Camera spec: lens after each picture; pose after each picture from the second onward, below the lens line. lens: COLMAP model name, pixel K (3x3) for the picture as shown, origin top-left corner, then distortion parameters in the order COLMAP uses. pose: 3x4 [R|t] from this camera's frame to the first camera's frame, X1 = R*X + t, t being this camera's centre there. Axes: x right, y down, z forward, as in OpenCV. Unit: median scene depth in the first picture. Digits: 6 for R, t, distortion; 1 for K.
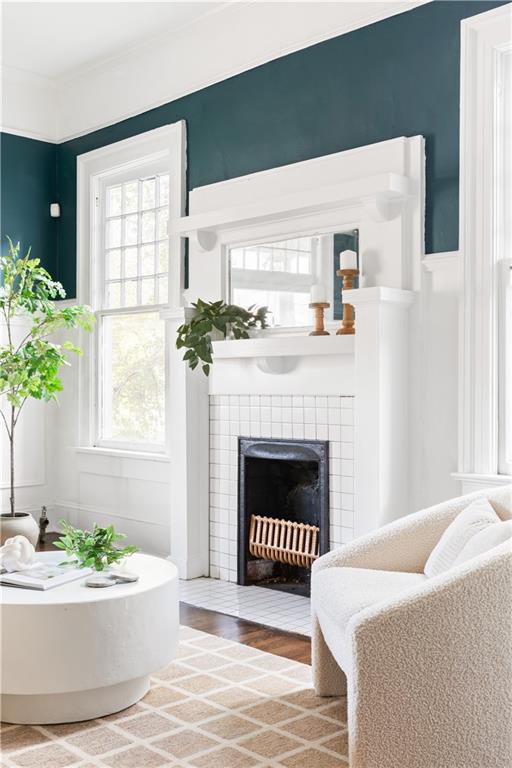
lens RADIAL K [[874.3, 0, 256.0], [0, 874.3, 384.0], [0, 0, 1]] dist [0.007395, 0.009171]
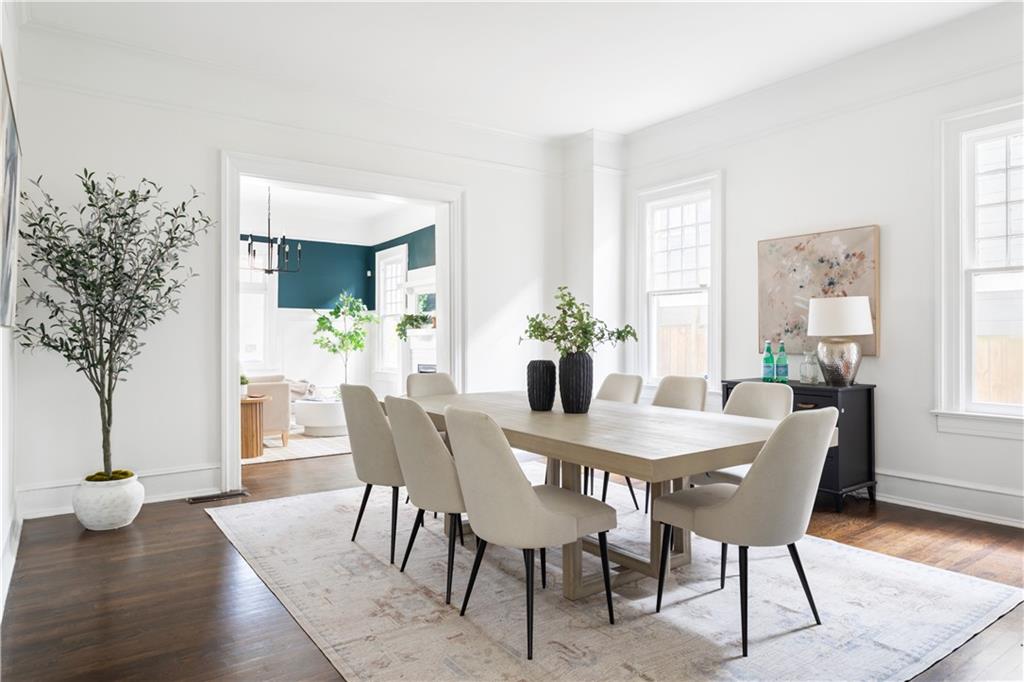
lens RADIAL K [[649.9, 0, 512.0], [0, 649.9, 341.0], [0, 0, 1]] dist [-0.089119, 0.001088]
pose [[0.988197, 0.001580, -0.153183, 0.626652], [-0.002397, 0.999984, -0.005151, -0.003346], [0.153172, 0.005457, 0.988184, -1.022813]]
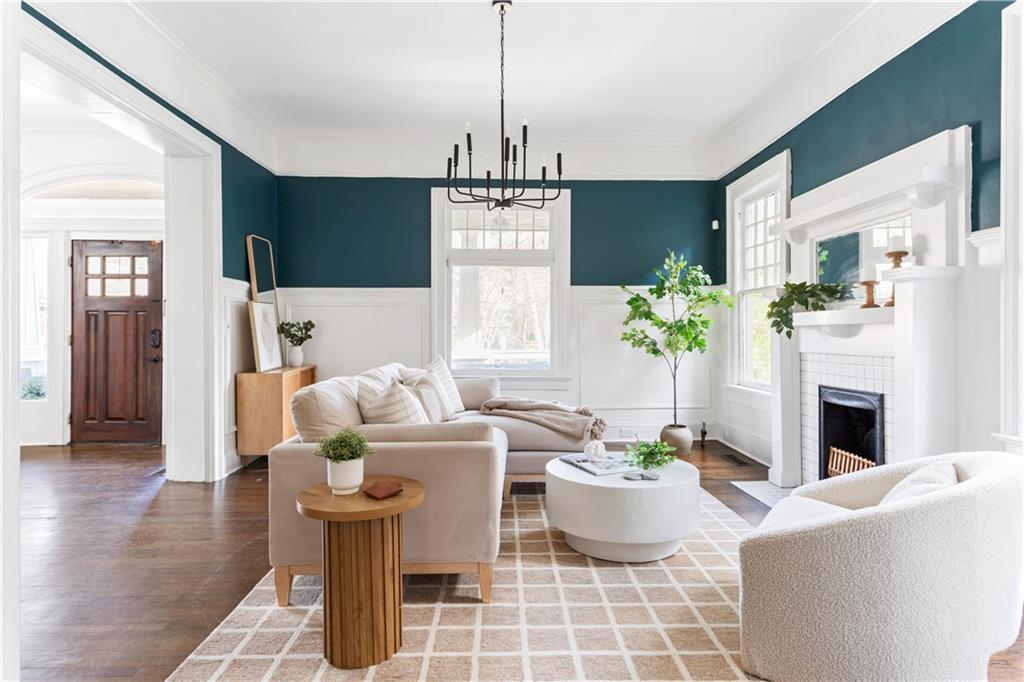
lens RADIAL K [[561.3, 0, 512.0], [0, 561.3, 341.0], [0, 0, 1]] dist [-0.001428, 0.000024]
pose [[0.743209, 0.008578, -0.669004, 0.219282], [0.000027, 0.999917, 0.012851, -0.018404], [0.669059, -0.009569, 0.743148, 0.078410]]
